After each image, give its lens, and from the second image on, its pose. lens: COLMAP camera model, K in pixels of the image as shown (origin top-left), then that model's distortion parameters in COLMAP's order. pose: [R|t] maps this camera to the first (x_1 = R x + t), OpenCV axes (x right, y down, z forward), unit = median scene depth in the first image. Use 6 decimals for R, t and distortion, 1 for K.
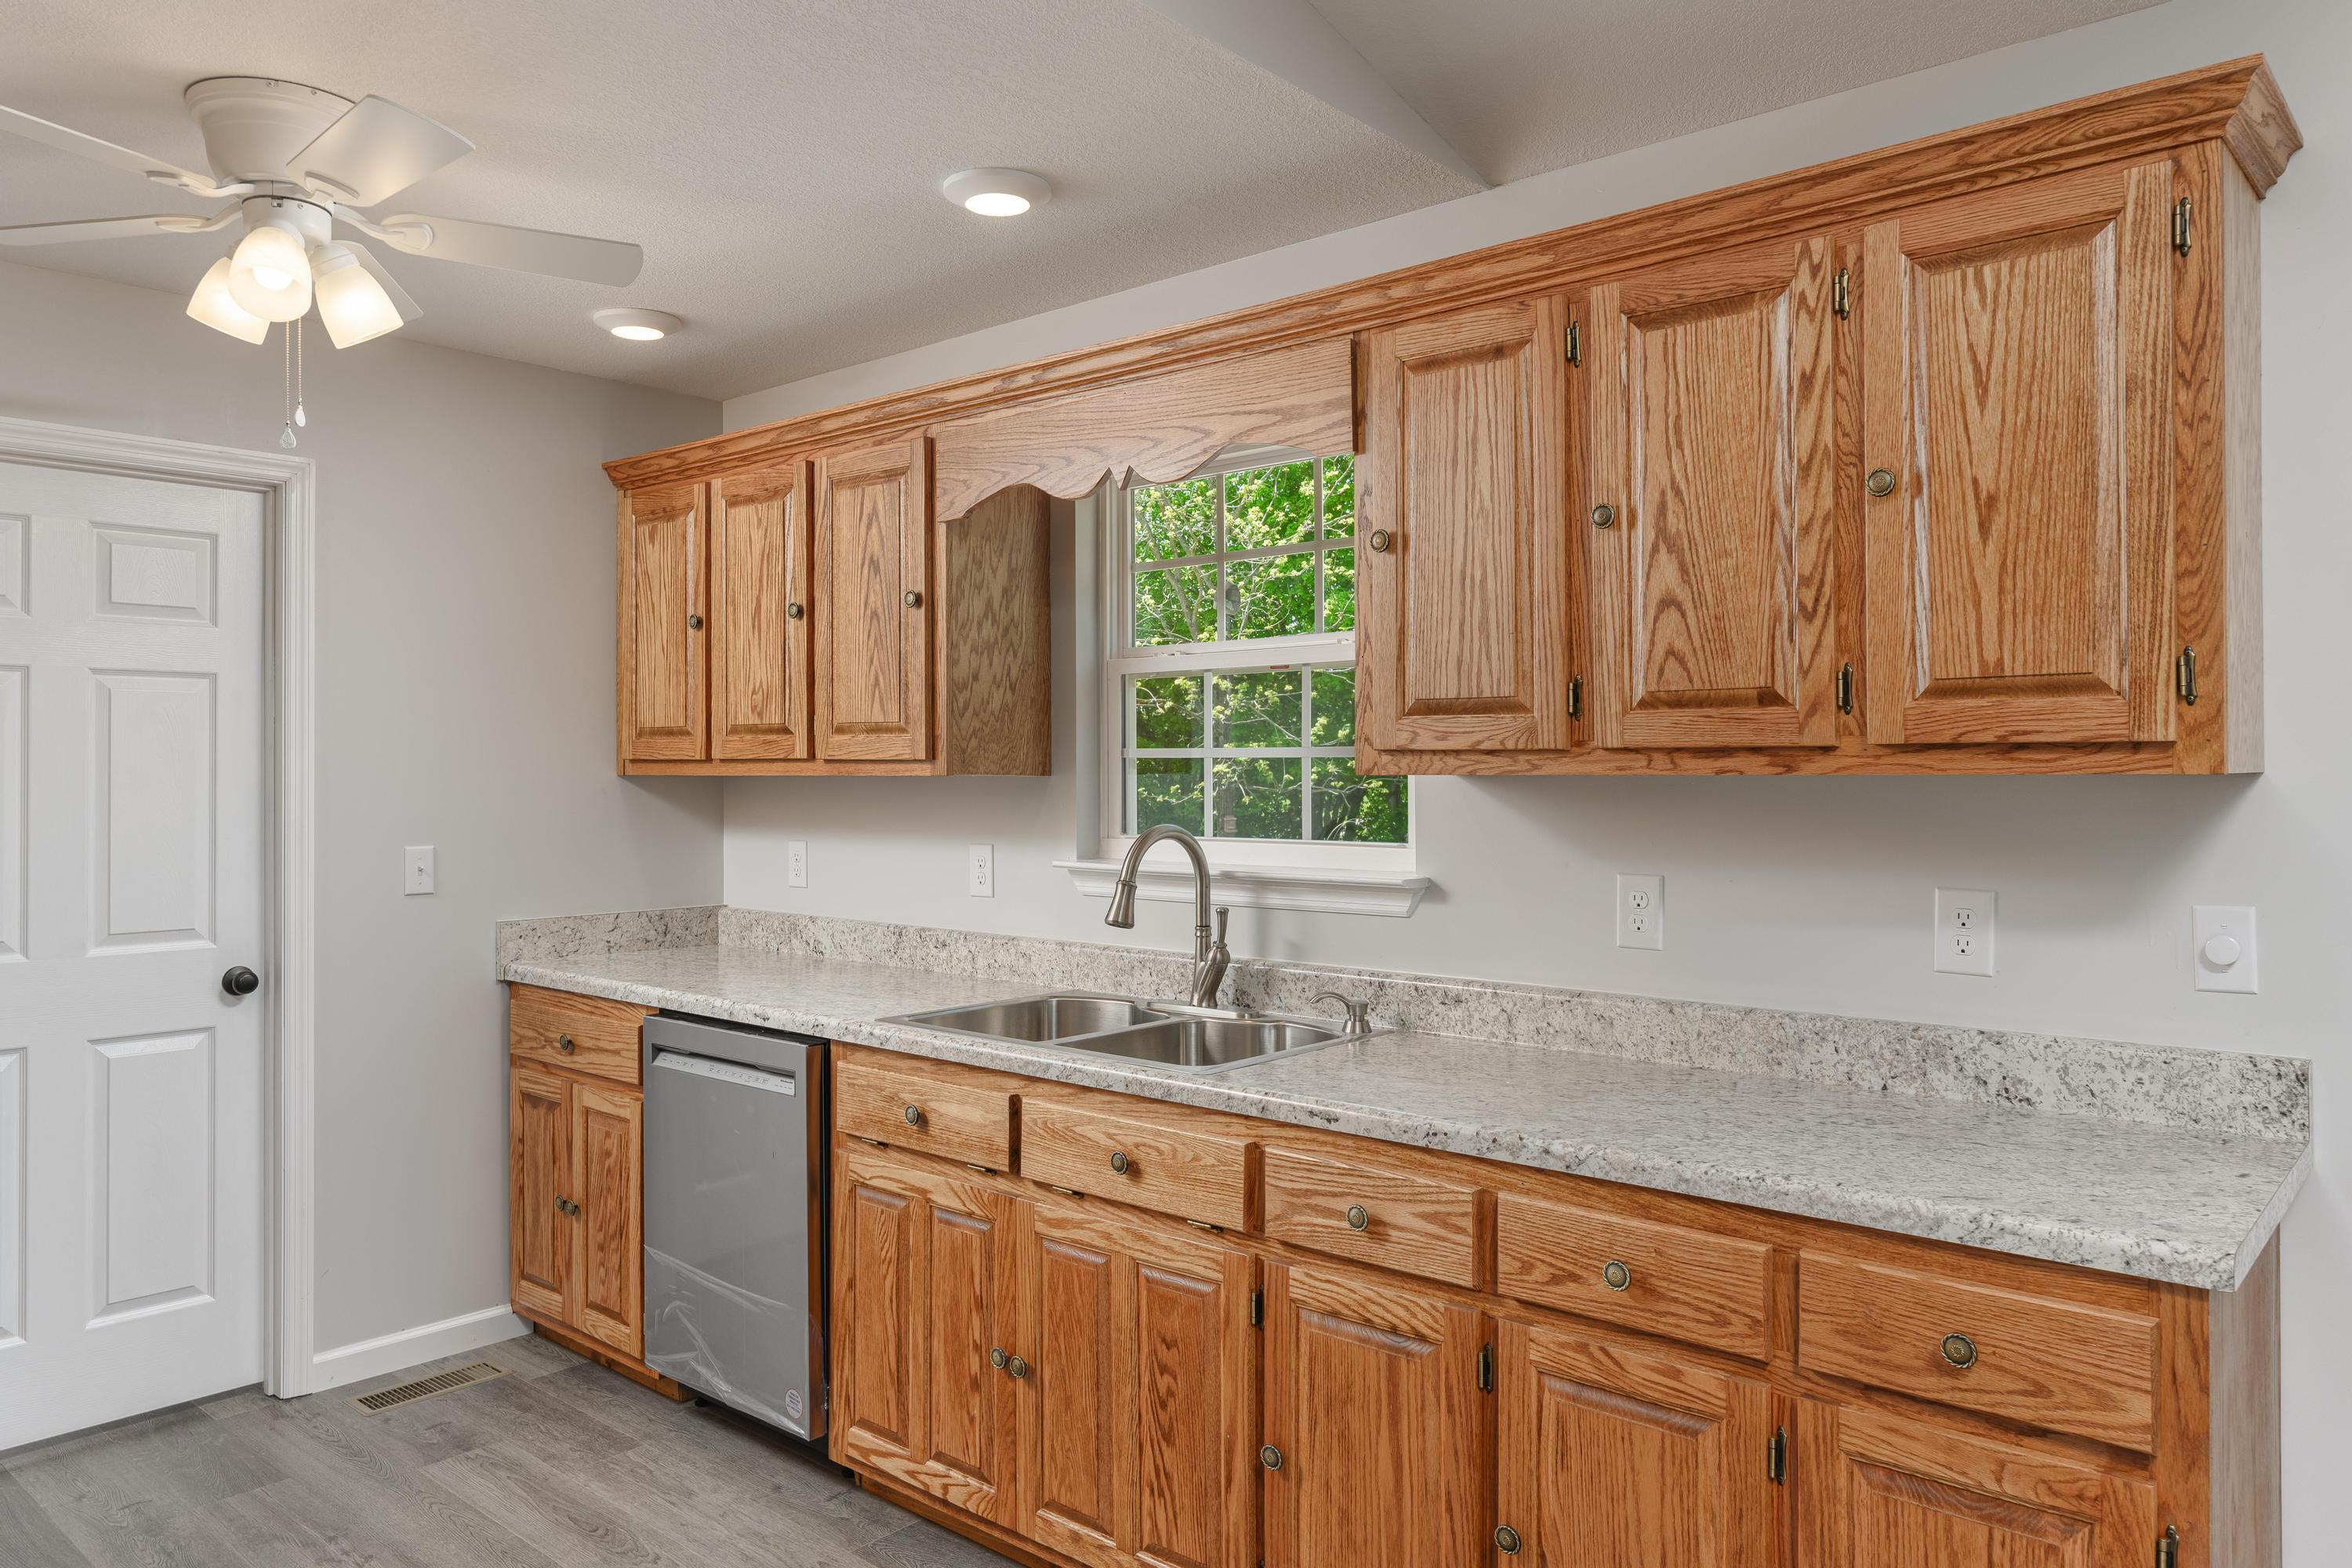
lens RADIAL K [[1593.1, 0, 1167.8], [0, 1593.1, 765.7], [0, 0, 1]] dist [-0.000832, -0.000853]
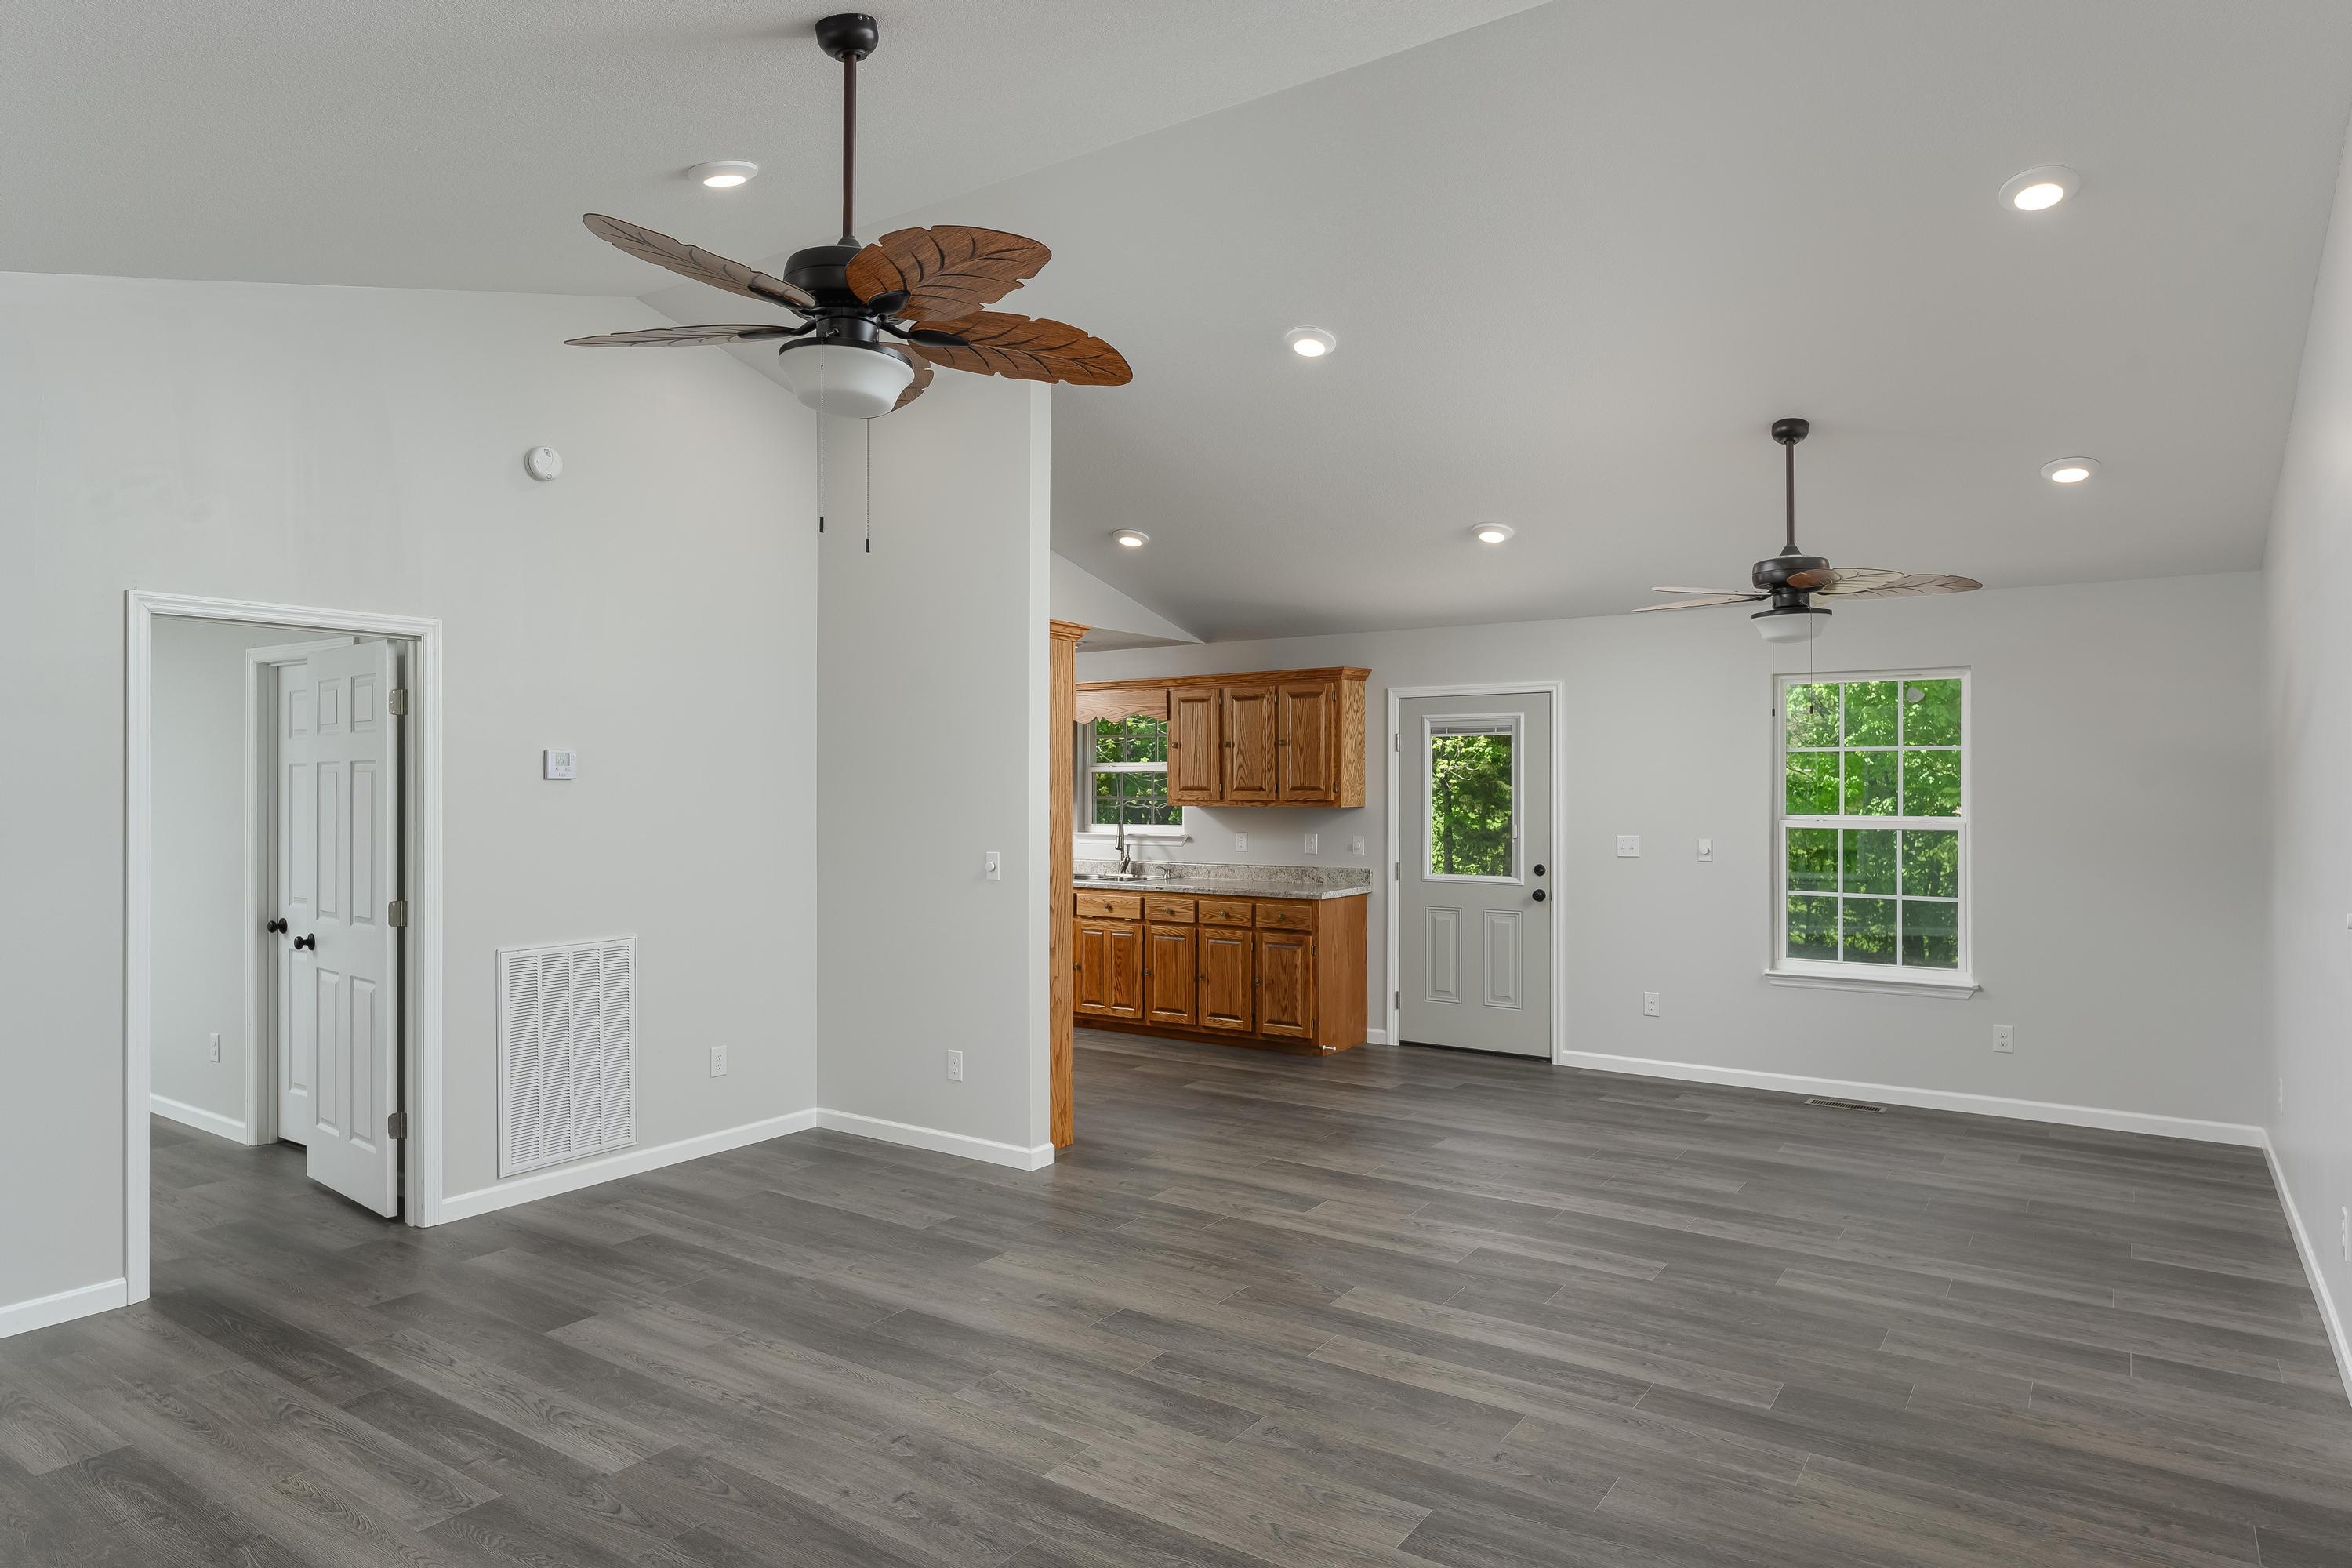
lens RADIAL K [[1404.1, 0, 1155.5], [0, 1404.1, 781.7], [0, 0, 1]] dist [-0.013777, 0.001009]
pose [[0.993875, 0.000449, 0.110511, -0.240421], [-0.000586, 0.999999, 0.001213, -0.048441], [-0.110510, -0.001270, 0.993874, -1.992286]]
